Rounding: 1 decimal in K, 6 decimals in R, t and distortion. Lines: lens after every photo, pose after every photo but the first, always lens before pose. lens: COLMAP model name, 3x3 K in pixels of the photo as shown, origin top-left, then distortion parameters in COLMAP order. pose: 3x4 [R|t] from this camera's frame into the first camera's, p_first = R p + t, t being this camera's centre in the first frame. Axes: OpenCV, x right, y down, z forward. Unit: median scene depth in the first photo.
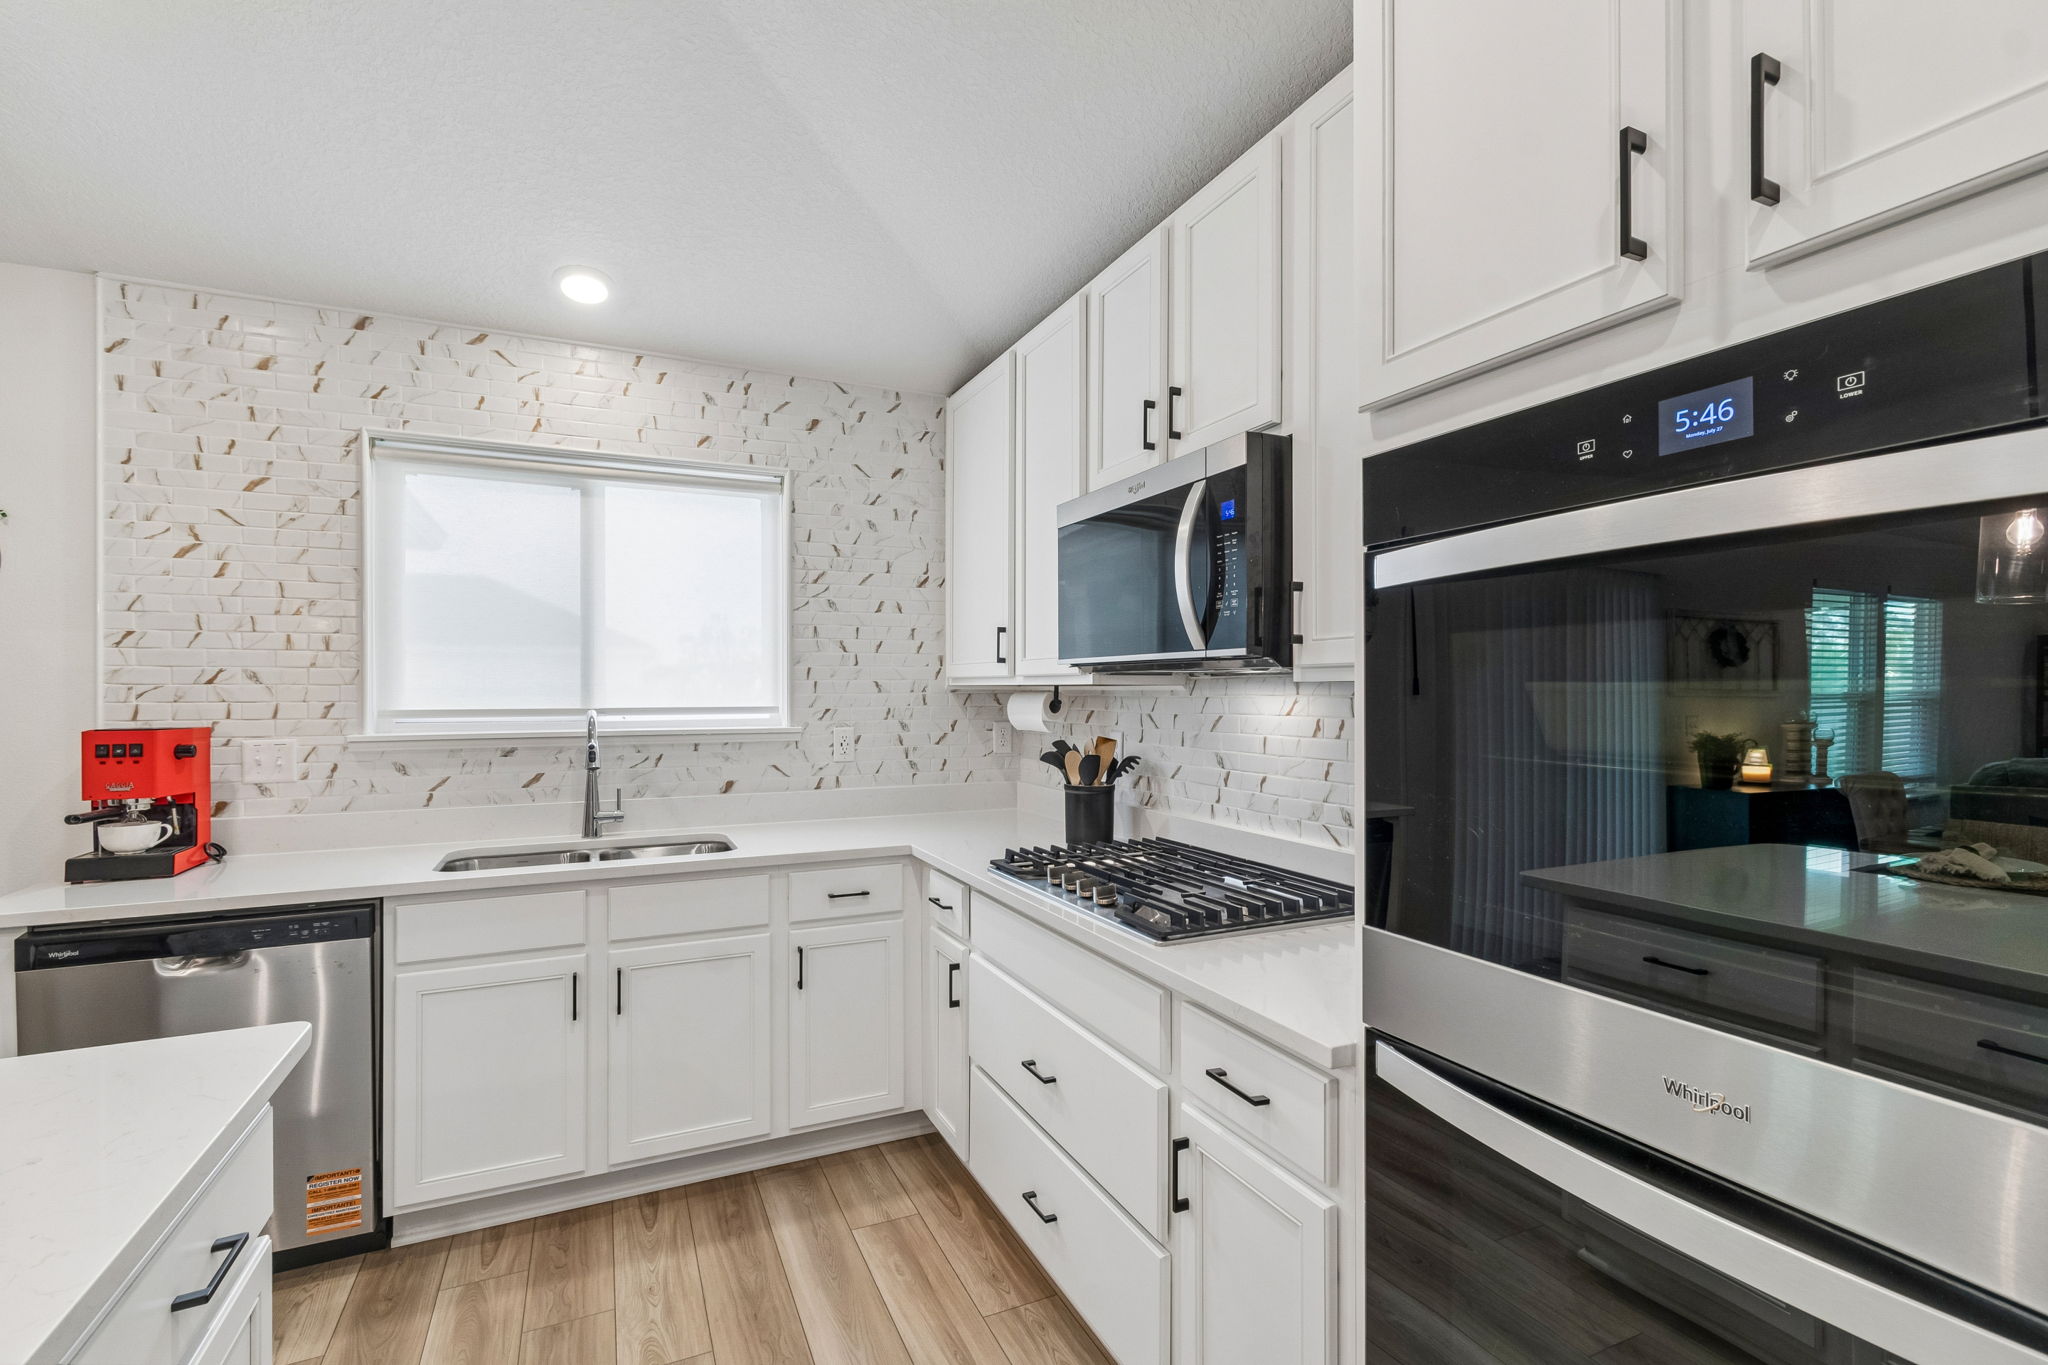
lens RADIAL K [[911.5, 0, 1020.2], [0, 911.5, 691.2], [0, 0, 1]] dist [0.004480, -0.001737]
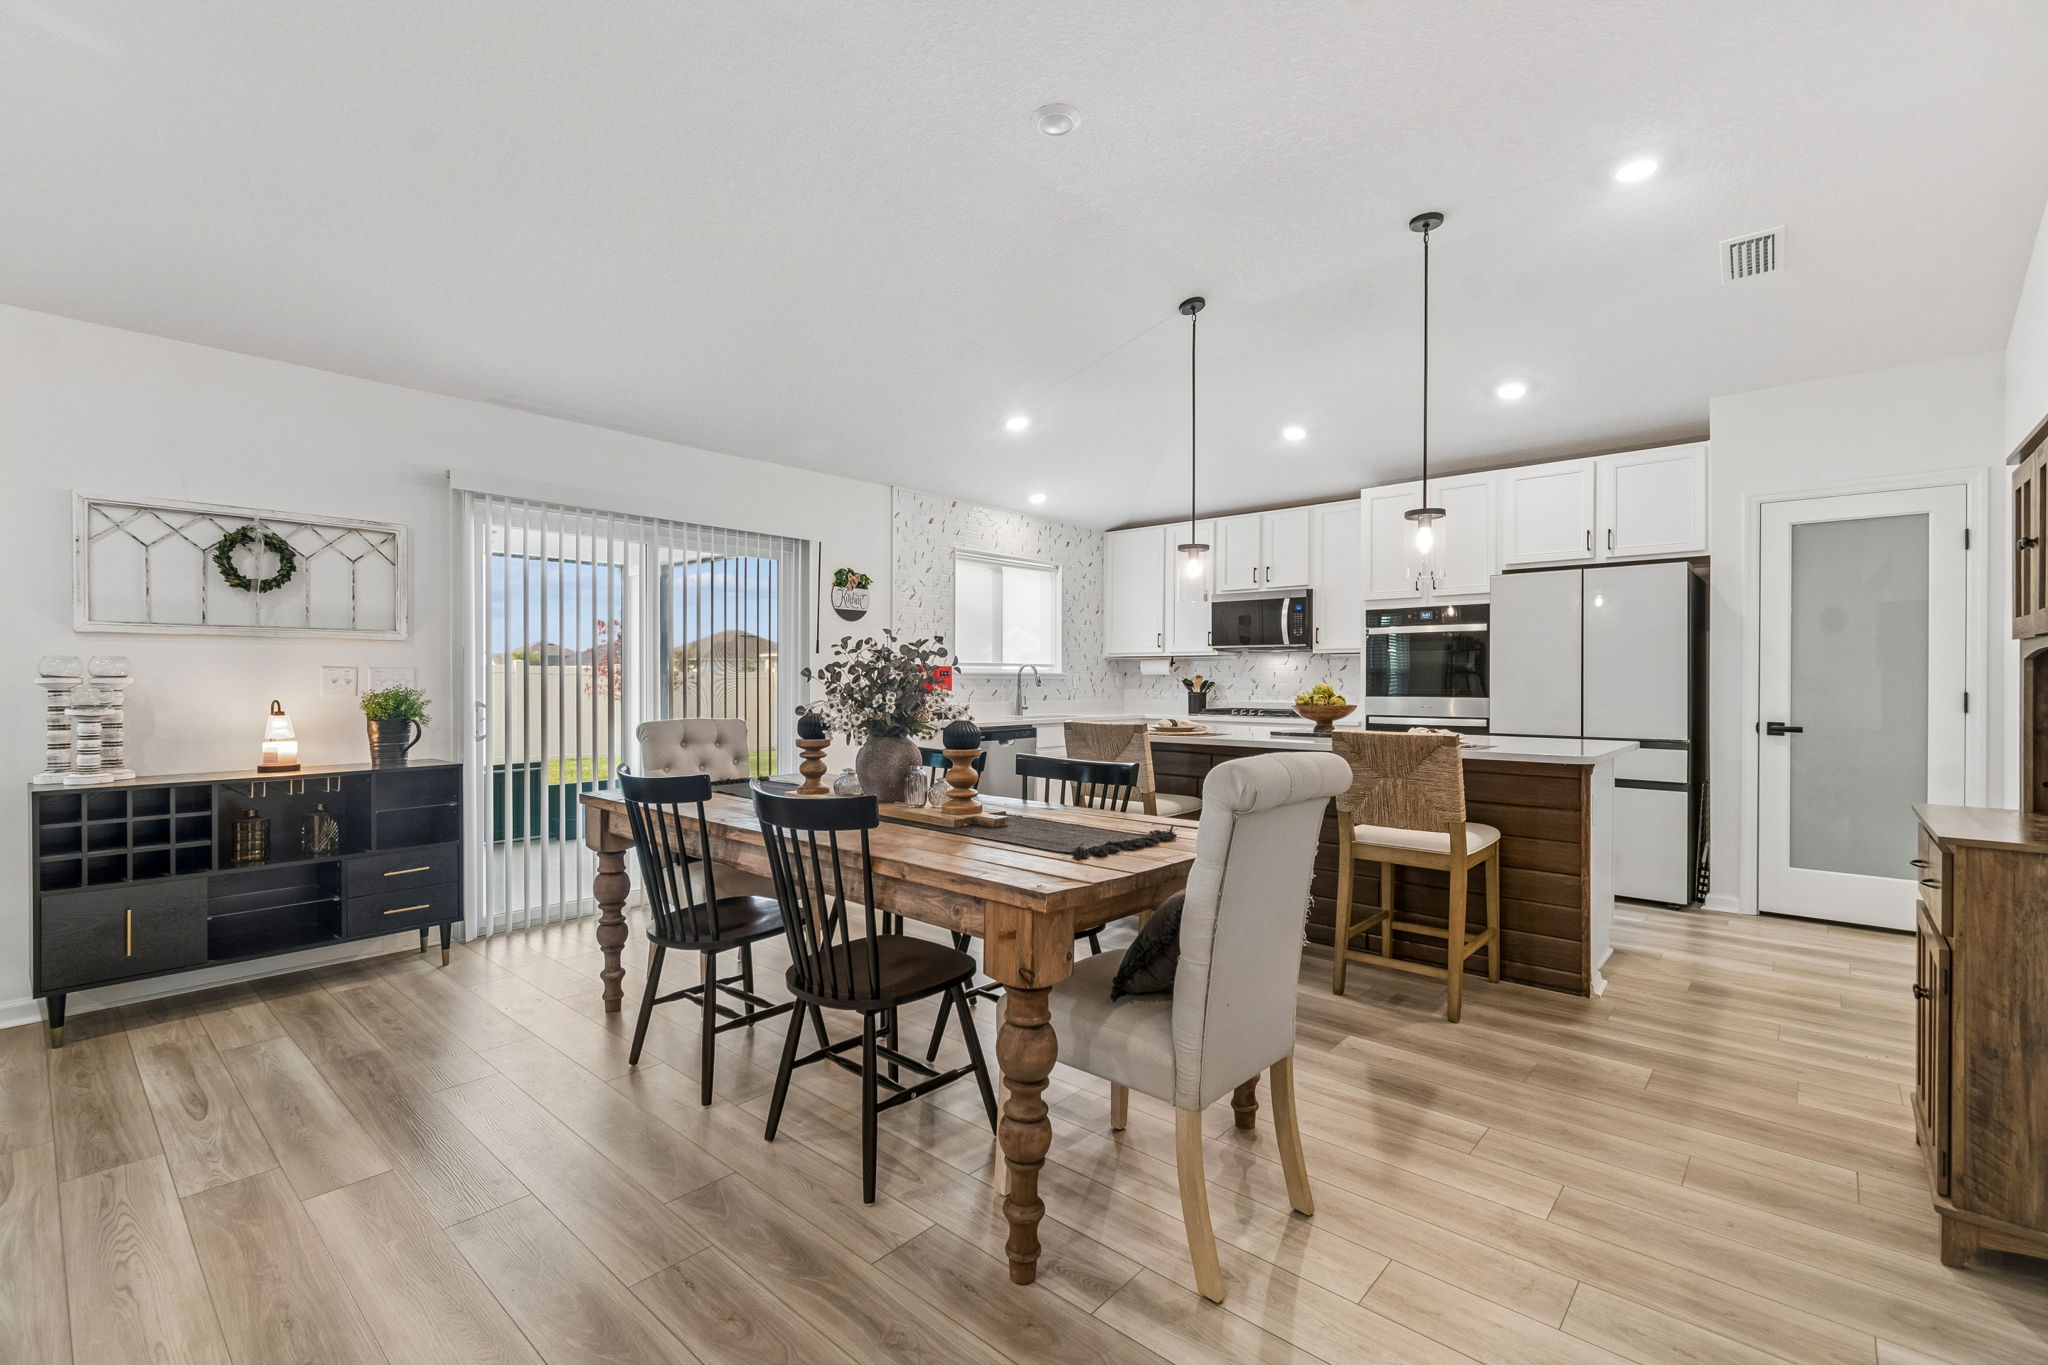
lens RADIAL K [[911.5, 0, 1006.5], [0, 911.5, 684.0], [0, 0, 1]] dist [0.004480, -0.001737]
pose [[0.918727, 0.002145, 0.394886, -1.630050], [-0.003758, 0.999987, 0.003311, 0.075068], [-0.394874, -0.004526, 0.918724, -1.370425]]
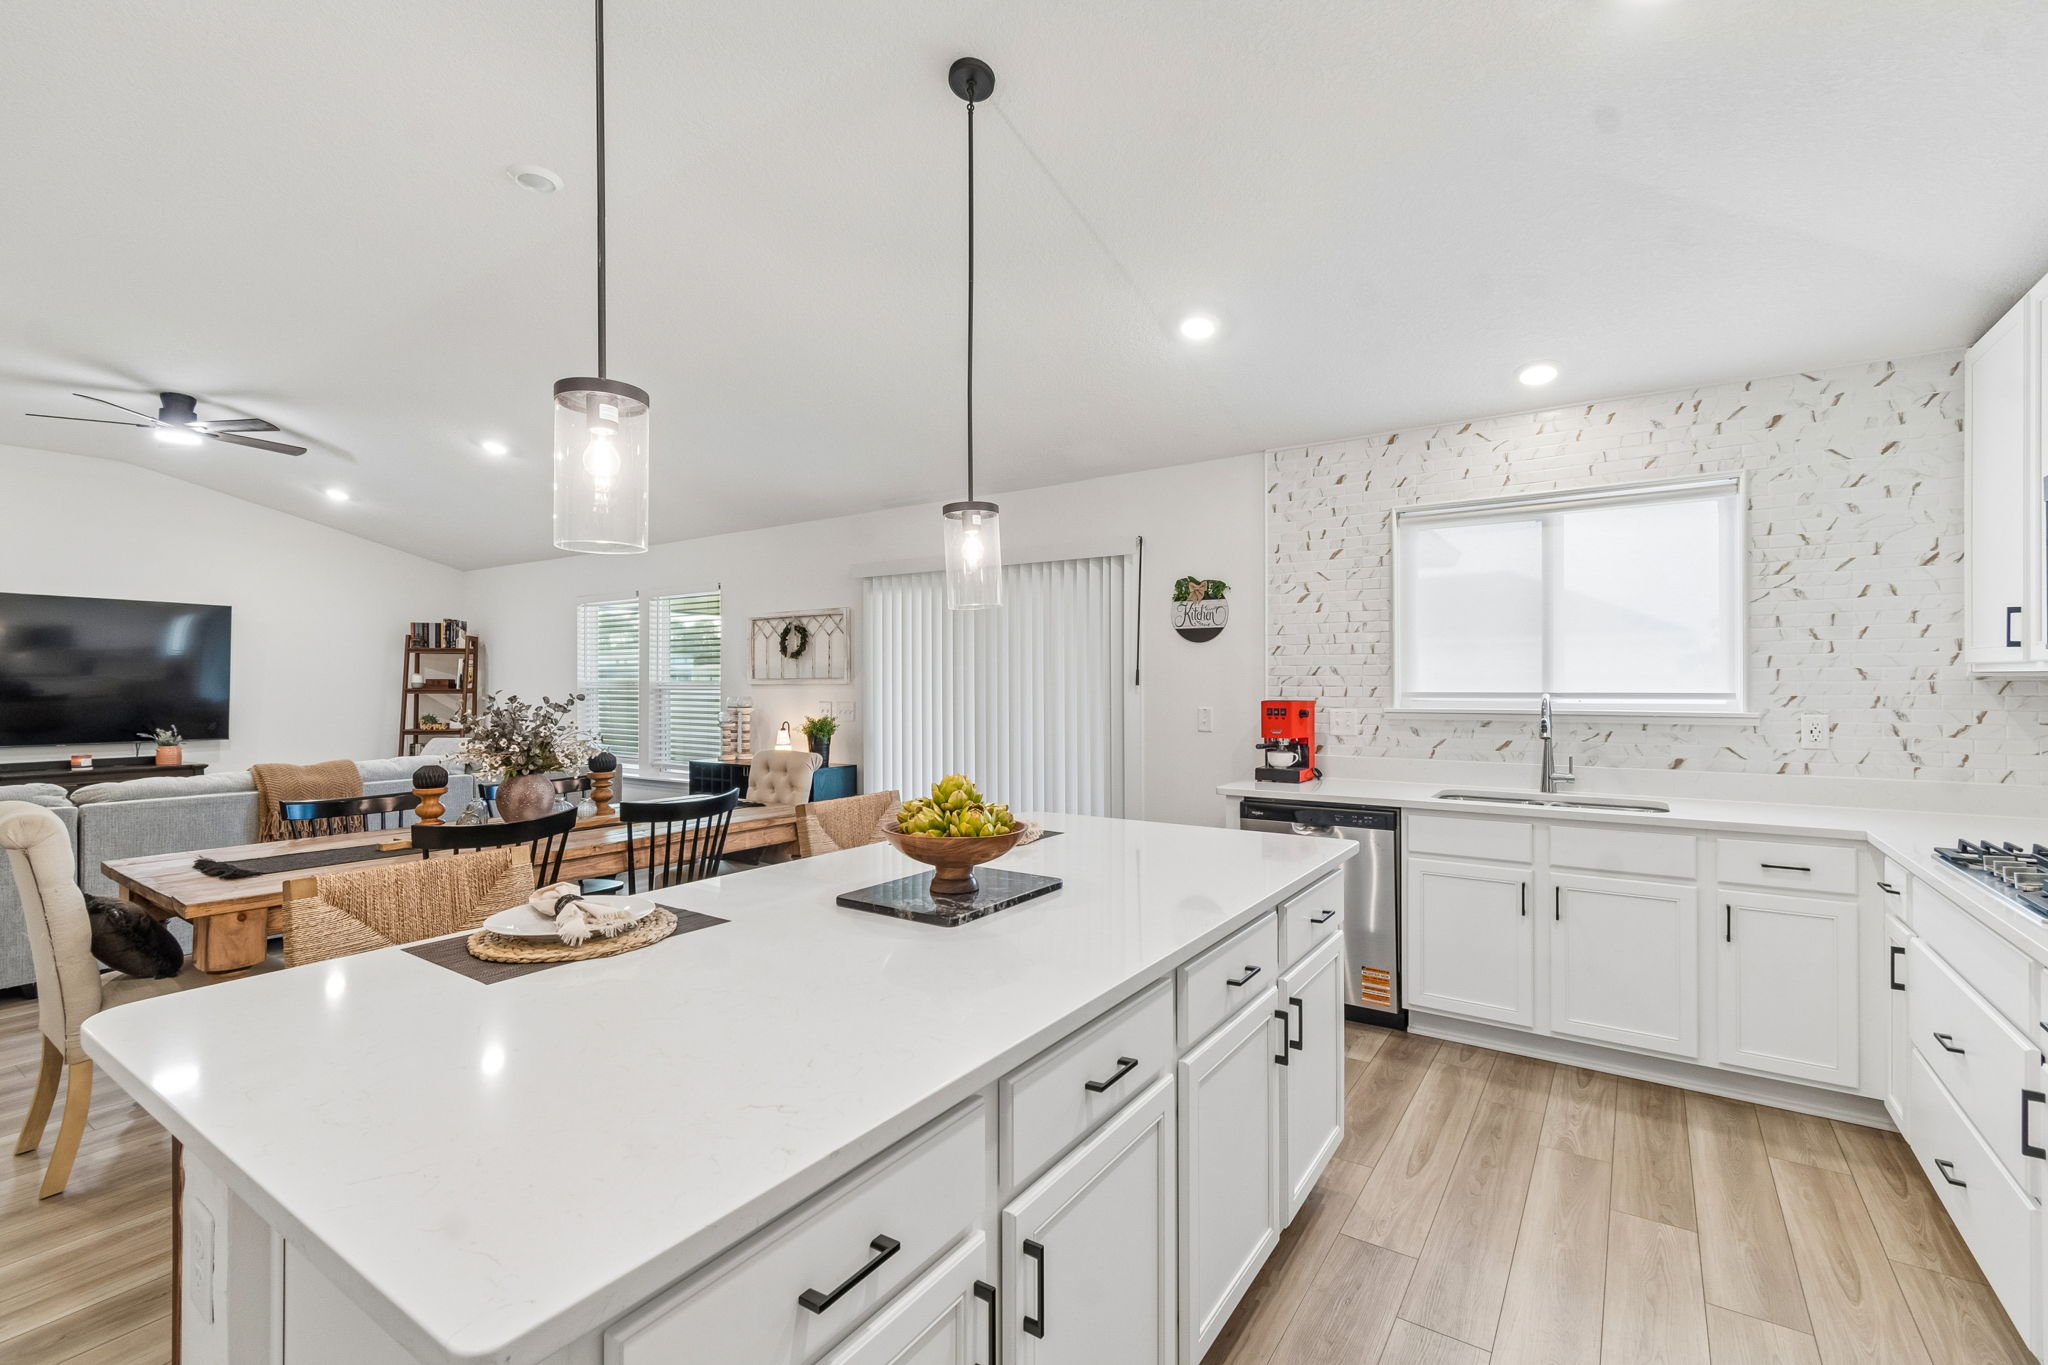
lens RADIAL K [[911.5, 0, 1007.4], [0, 911.5, 679.1], [0, 0, 1]] dist [0.004480, -0.001737]
pose [[0.505044, -0.001770, -0.863092, 0.287152], [0.002170, 0.999997, -0.000781, -0.001032], [0.863091, -0.001478, 0.505047, -0.346721]]
